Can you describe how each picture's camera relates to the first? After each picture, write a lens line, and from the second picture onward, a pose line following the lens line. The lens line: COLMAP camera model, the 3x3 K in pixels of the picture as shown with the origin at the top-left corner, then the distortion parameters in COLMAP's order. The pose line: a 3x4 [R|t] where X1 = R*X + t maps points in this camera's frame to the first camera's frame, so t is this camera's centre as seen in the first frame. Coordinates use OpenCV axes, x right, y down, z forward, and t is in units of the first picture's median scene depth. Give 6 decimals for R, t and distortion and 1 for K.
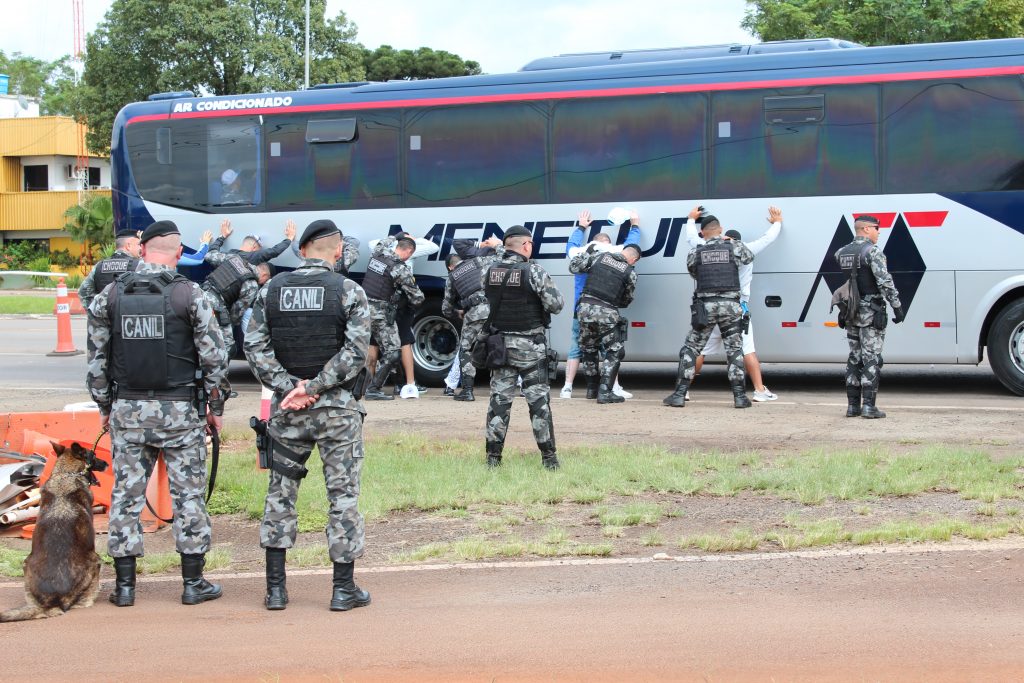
lens RADIAL K [[1968.8, 0, 512.0], [0, 1968.8, 341.5], [0, 0, 1]] dist [-0.002451, 0.148162]
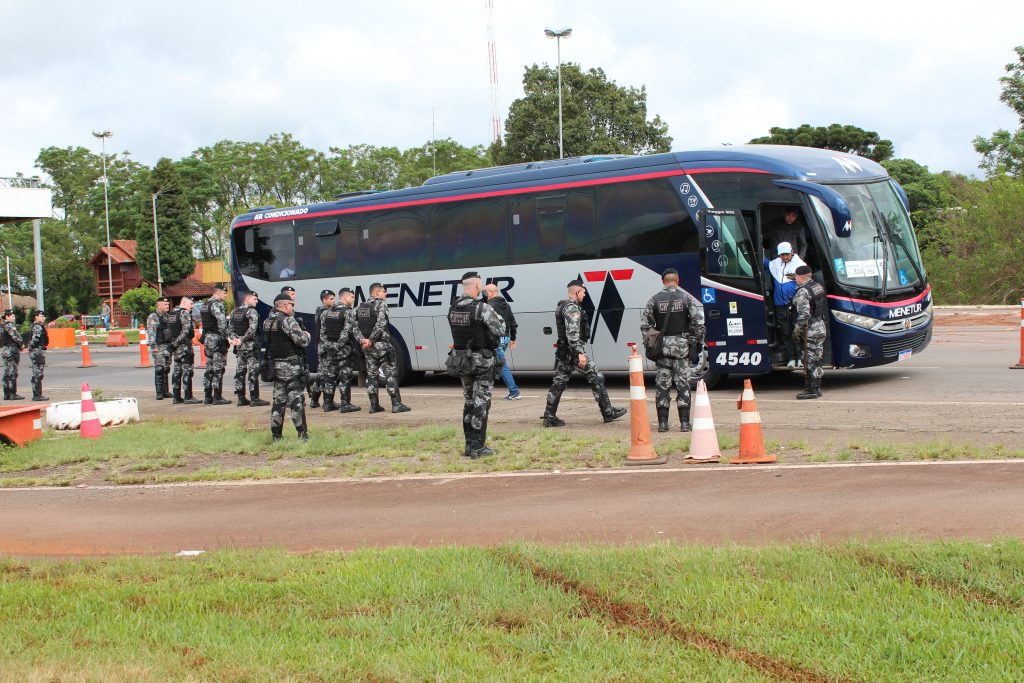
lens RADIAL K [[1475.7, 0, 494.0], [0, 1475.7, 312.8], [0, 0, 1]] dist [-0.024671, -0.086471]
pose [[0.940128, -0.025416, -0.339872, 0.526235], [0.018069, 0.999530, -0.024765, -0.007066], [0.340341, 0.017141, 0.940146, -0.098178]]
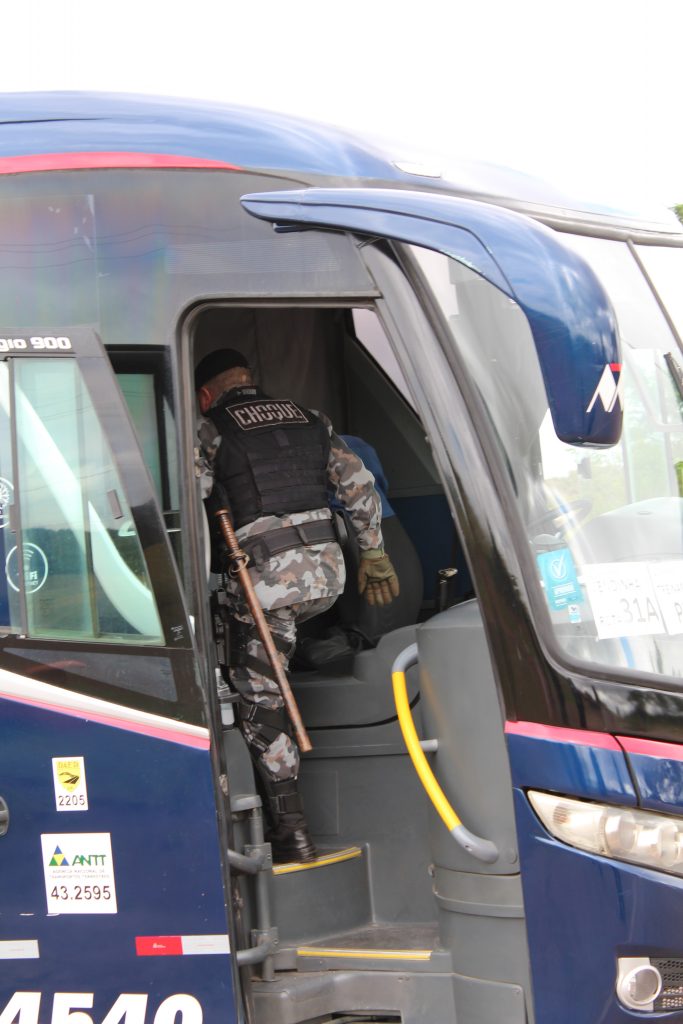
lens RADIAL K [[2505.1, 0, 341.5], [0, 2505.1, 512.0], [0, 0, 1]] dist [0.093159, 0.553114]
pose [[0.993912, -0.048023, -0.099160, 0.405461], [0.039115, 0.995182, -0.089900, -0.040527], [0.103000, 0.085474, 0.991002, 0.598618]]
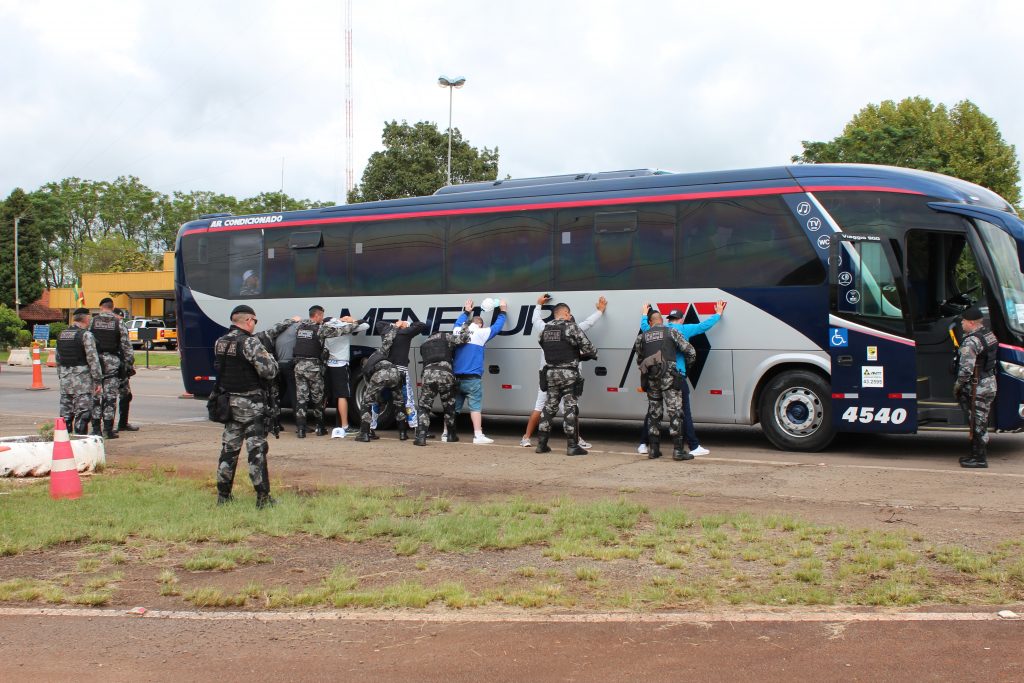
lens RADIAL K [[1224.5, 0, 500.9], [0, 1224.5, 335.0], [0, 0, 1]] dist [-0.066554, 0.045103]
pose [[0.986811, 0.015944, -0.161088, 0.214614], [-0.023020, 0.998846, -0.042157, -0.009346], [0.160230, 0.045309, 0.986039, 0.218323]]
